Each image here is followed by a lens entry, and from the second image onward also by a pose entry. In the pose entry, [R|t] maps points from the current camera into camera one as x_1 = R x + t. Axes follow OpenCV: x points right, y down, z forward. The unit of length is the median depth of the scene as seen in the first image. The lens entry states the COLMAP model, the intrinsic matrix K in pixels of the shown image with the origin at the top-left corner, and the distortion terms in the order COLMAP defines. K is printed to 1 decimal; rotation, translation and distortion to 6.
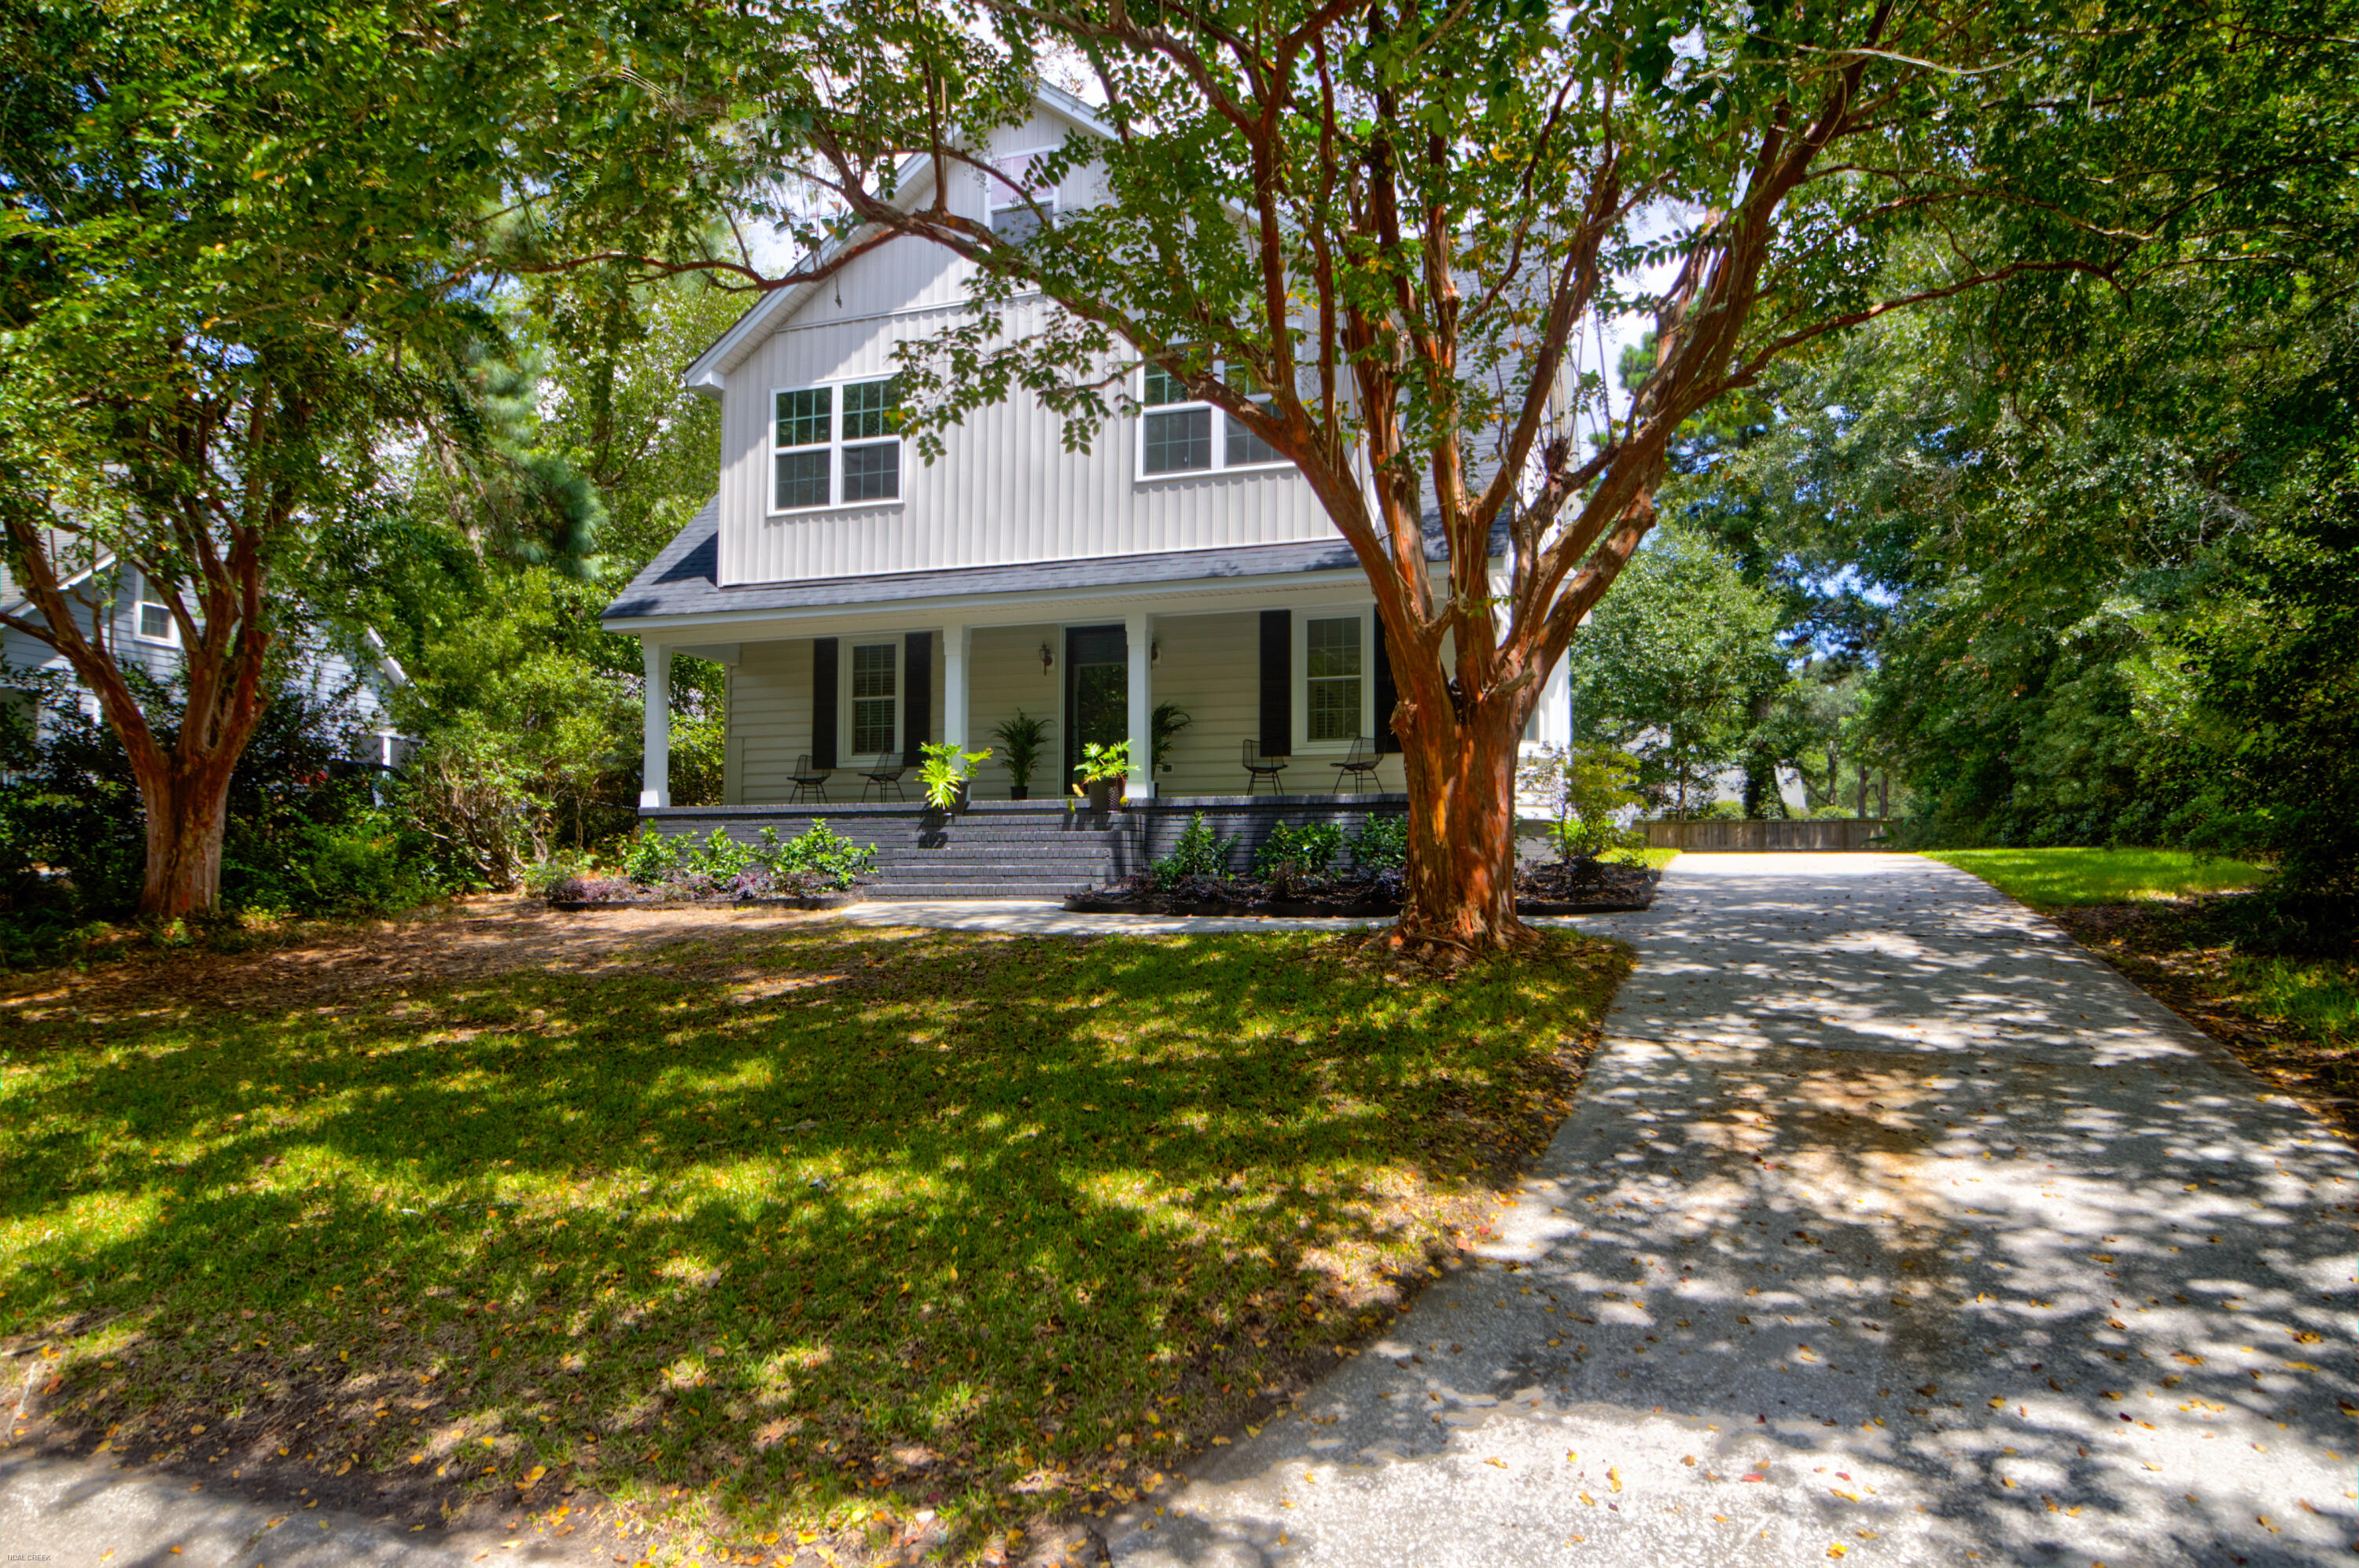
lens RADIAL K [[1490.3, 0, 1179.5], [0, 1490.3, 784.0], [0, 0, 1]] dist [0.001120, 0.001336]
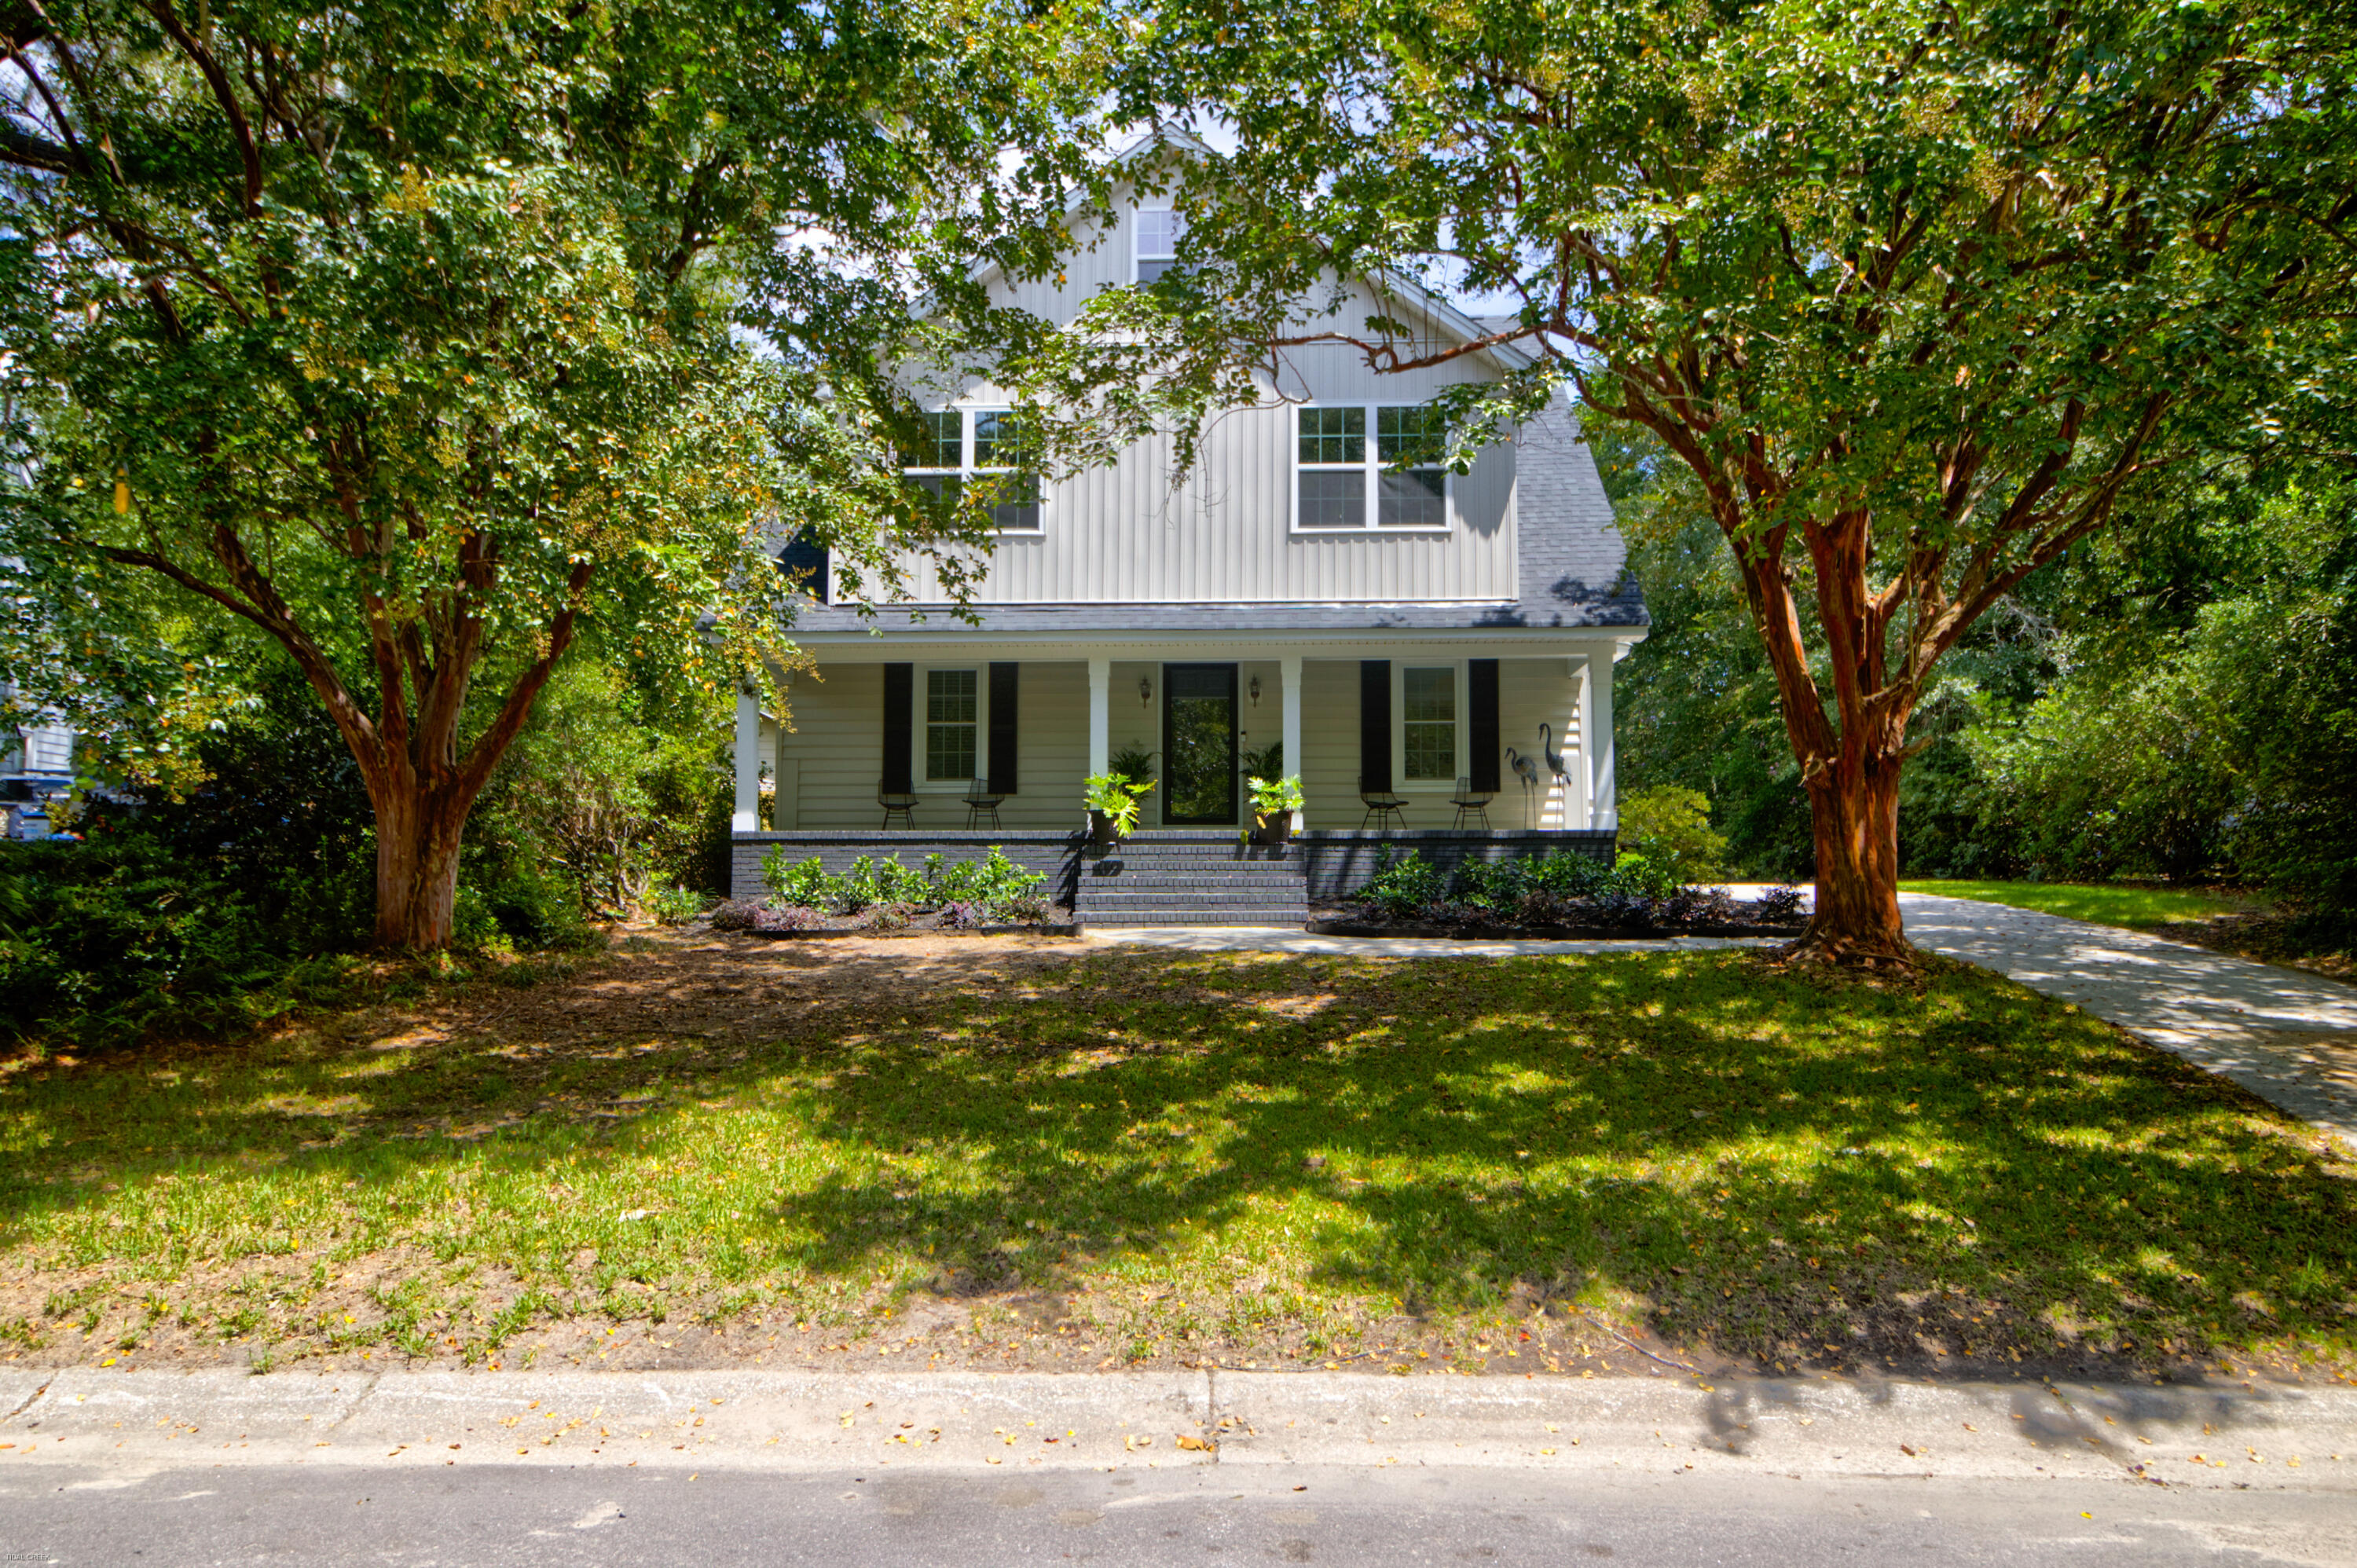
lens RADIAL K [[1531.6, 0, 1178.5], [0, 1531.6, 784.0], [0, 0, 1]] dist [0.002796, 0.000570]
pose [[0.956449, 0.023759, 0.290929, -0.411267], [-0.018954, 0.999634, -0.019324, -0.000673], [-0.291282, 0.012968, 0.956549, -0.020568]]
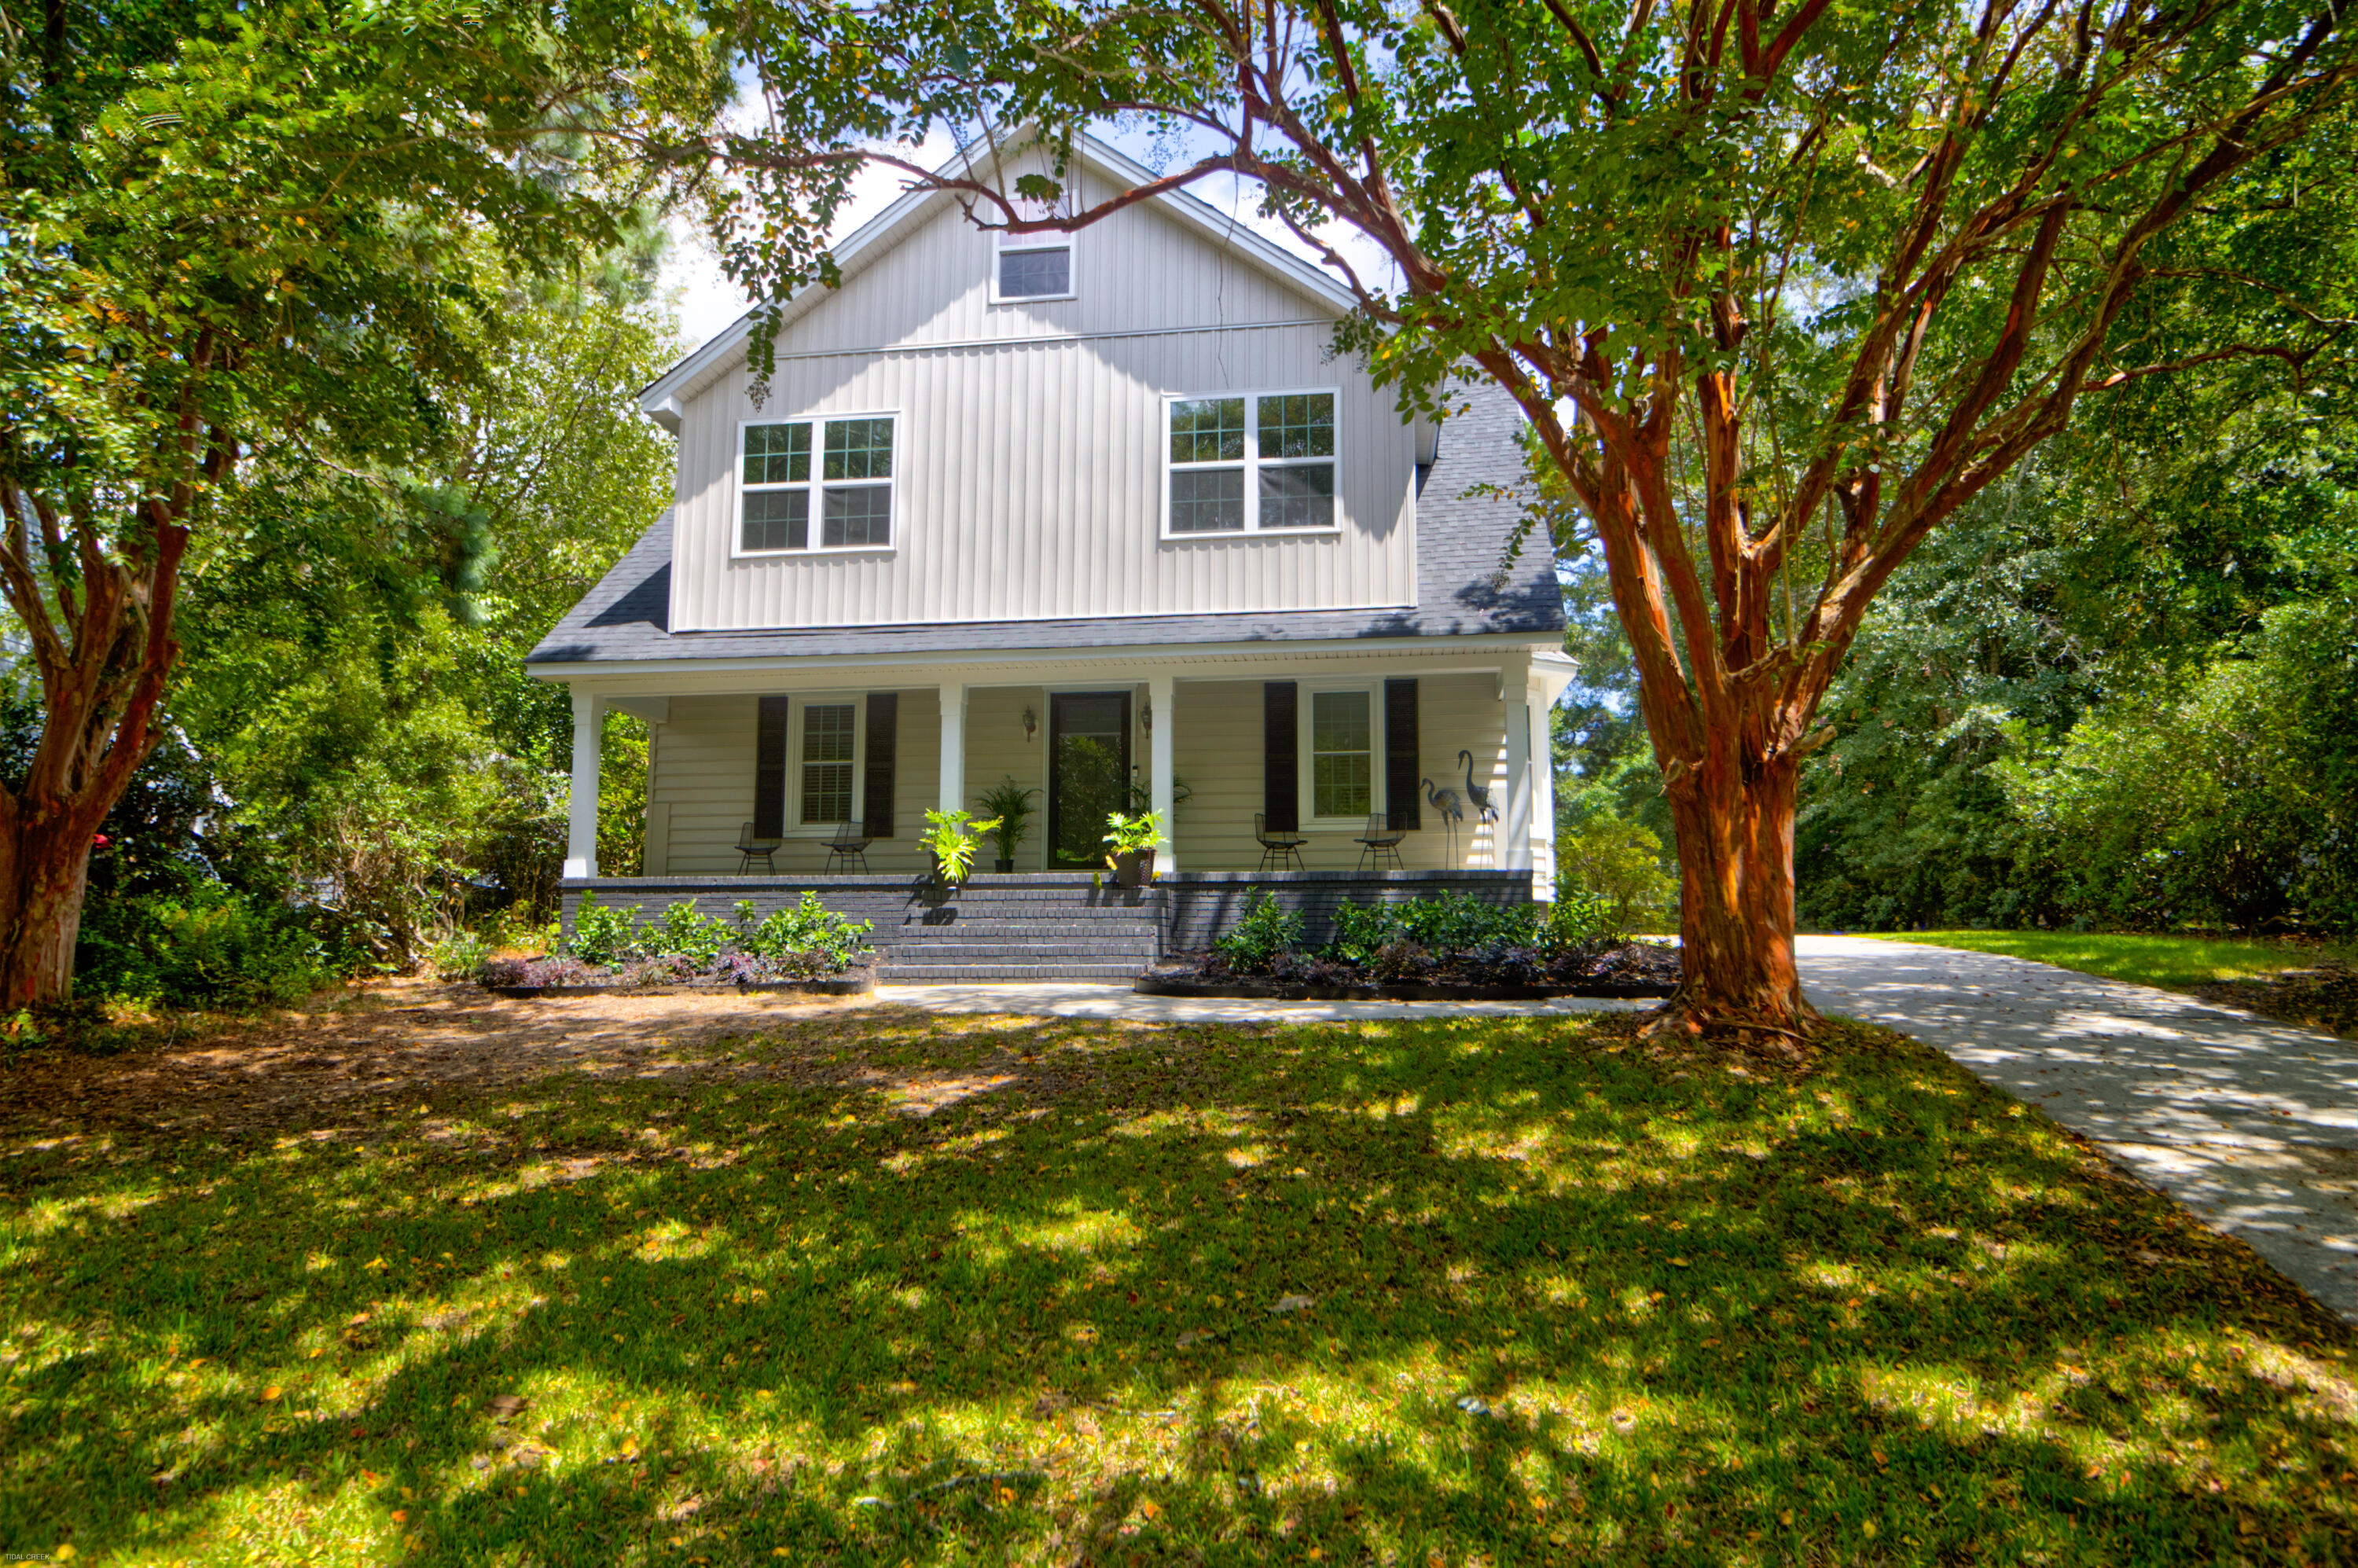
lens RADIAL K [[1380.6, 0, 1185.8], [0, 1380.6, 785.3], [0, 0, 1]] dist [0.001013, -0.001937]
pose [[0.980543, 0.025028, 0.194703, -0.177710], [-0.012669, 0.997840, -0.064464, 0.010095], [-0.195895, 0.060743, 0.978742, 0.141083]]
